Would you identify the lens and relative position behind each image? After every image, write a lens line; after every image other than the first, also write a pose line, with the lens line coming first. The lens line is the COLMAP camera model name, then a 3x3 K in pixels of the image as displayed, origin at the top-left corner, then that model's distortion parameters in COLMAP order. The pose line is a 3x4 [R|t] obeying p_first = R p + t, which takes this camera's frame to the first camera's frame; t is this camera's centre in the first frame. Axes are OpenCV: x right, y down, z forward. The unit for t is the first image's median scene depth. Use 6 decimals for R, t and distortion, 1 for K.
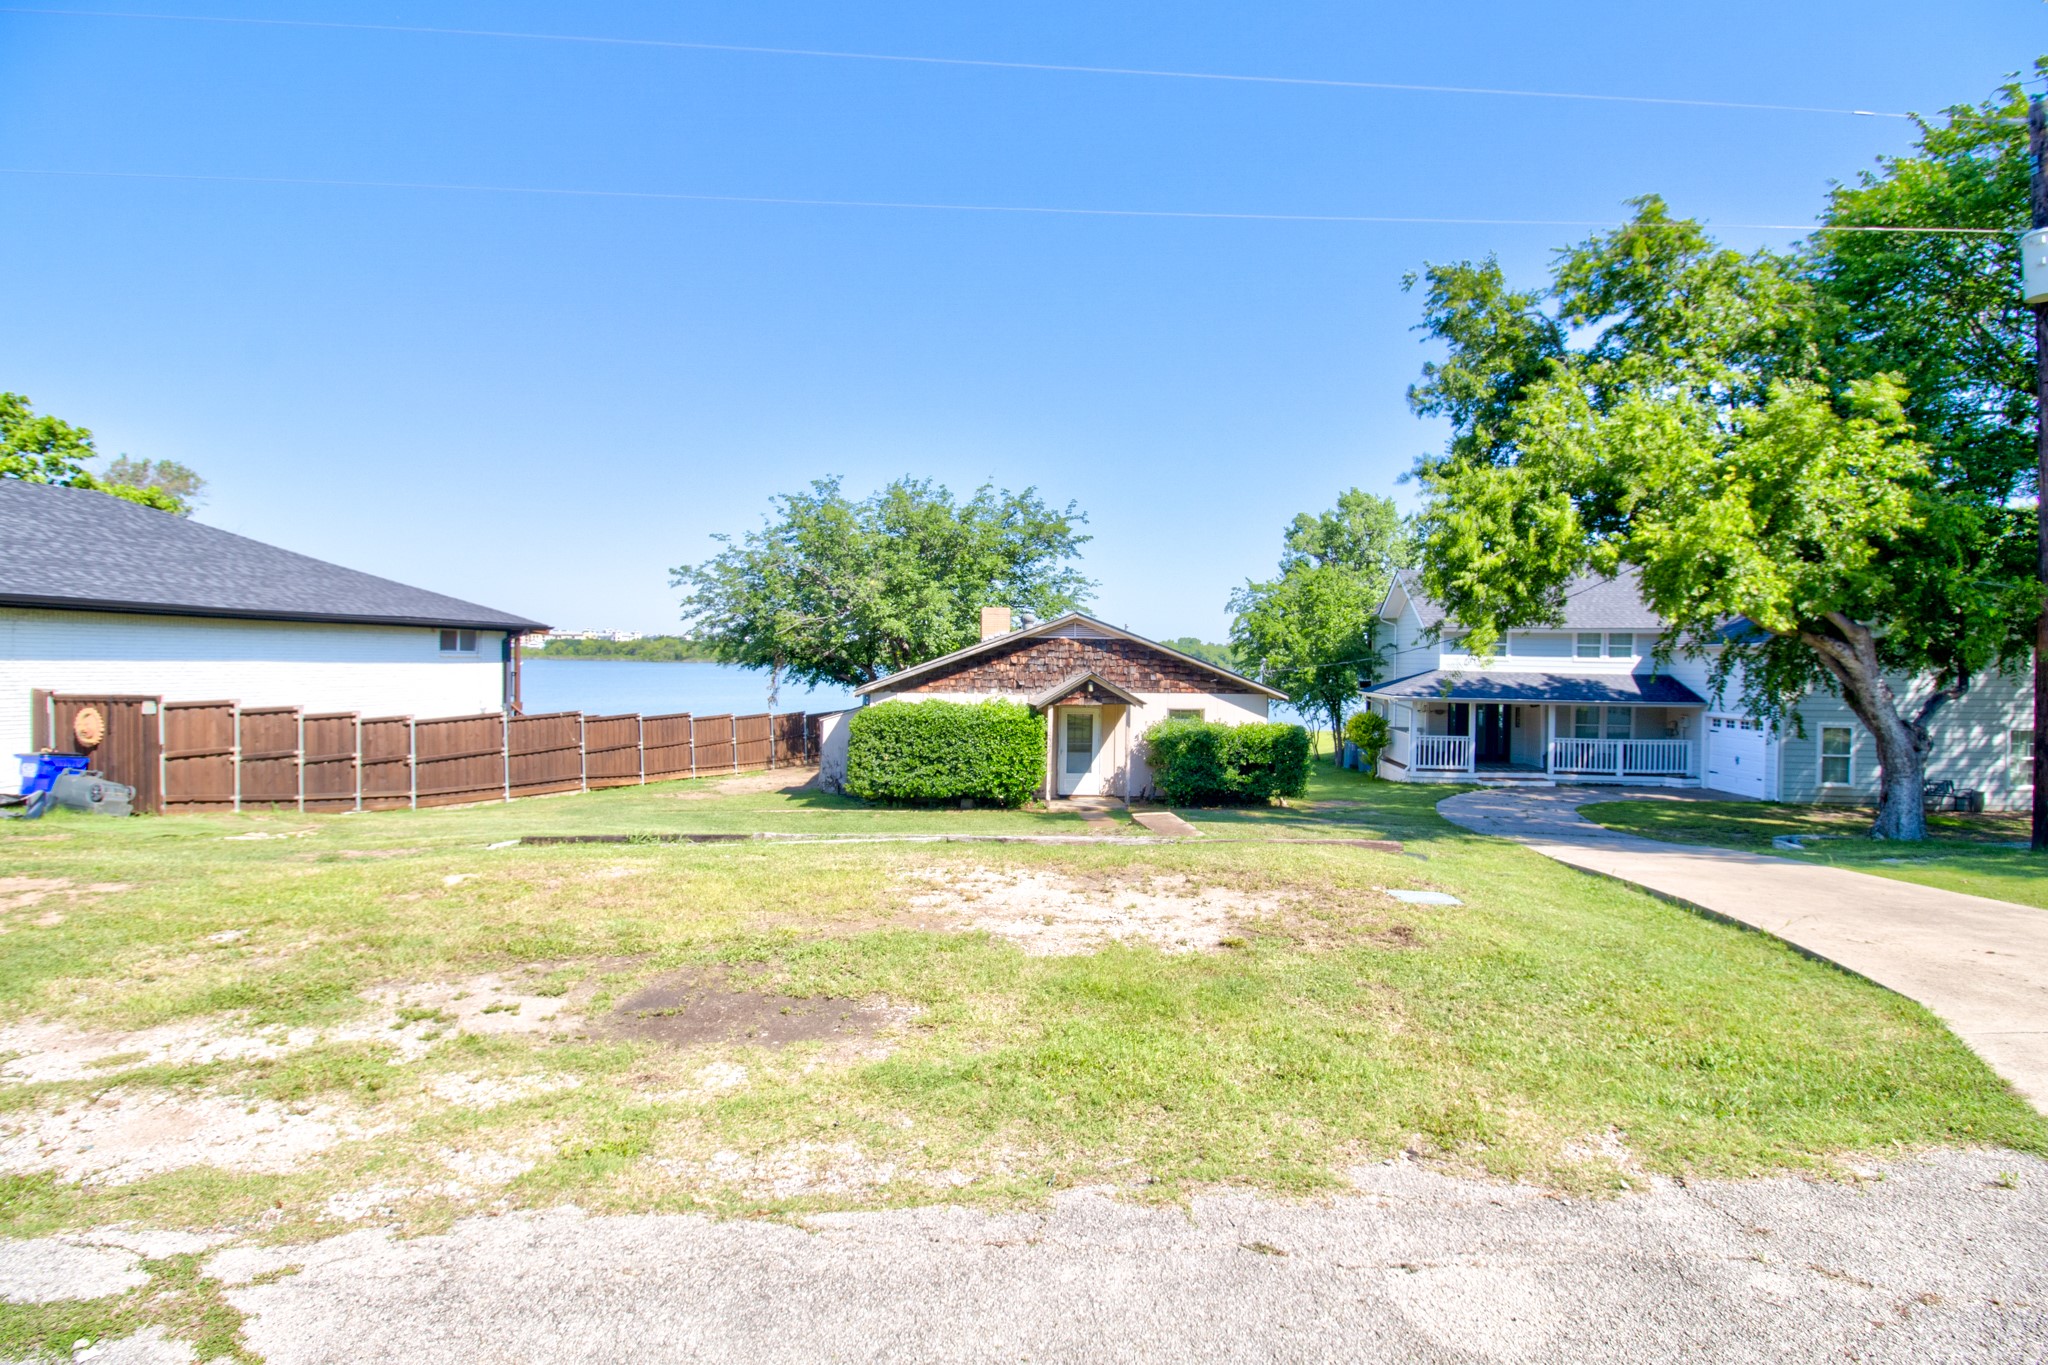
lens RADIAL K [[958.2, 0, 1024.0], [0, 958.2, 682.5], [0, 0, 1]] dist [-0.010647, -0.007026]
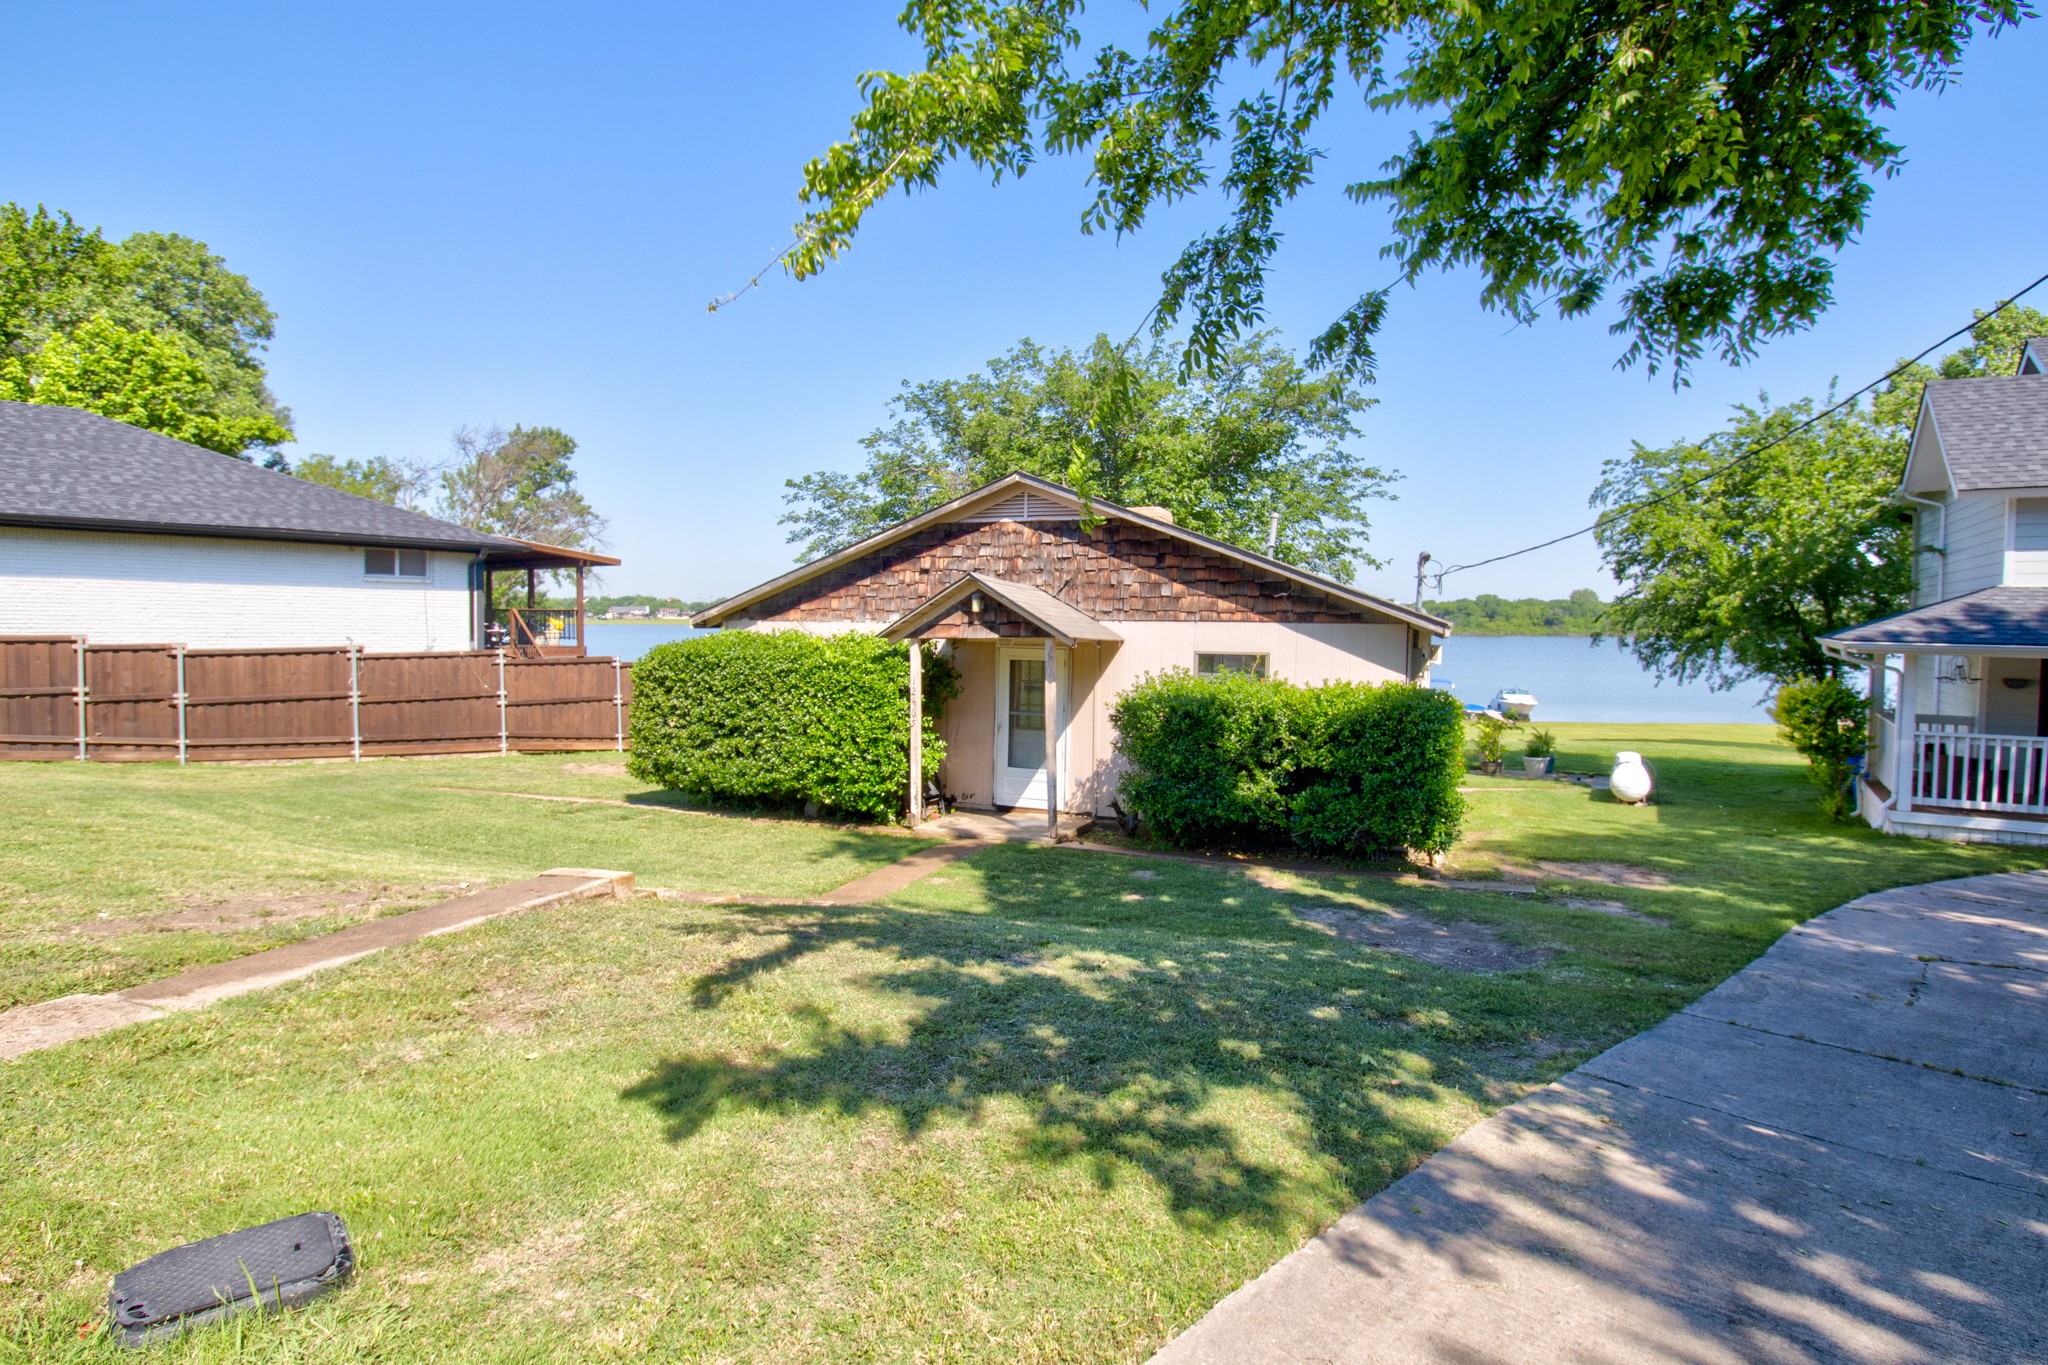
lens RADIAL K [[1075.6, 0, 1024.0], [0, 1075.6, 682.5], [0, 0, 1]] dist [-0.004604, -0.000752]
pose [[0.890530, 0.022966, -0.454345, 0.335202], [-0.010909, 0.999516, 0.029142, 0.028325], [0.454795, -0.020996, 0.890349, 0.457376]]
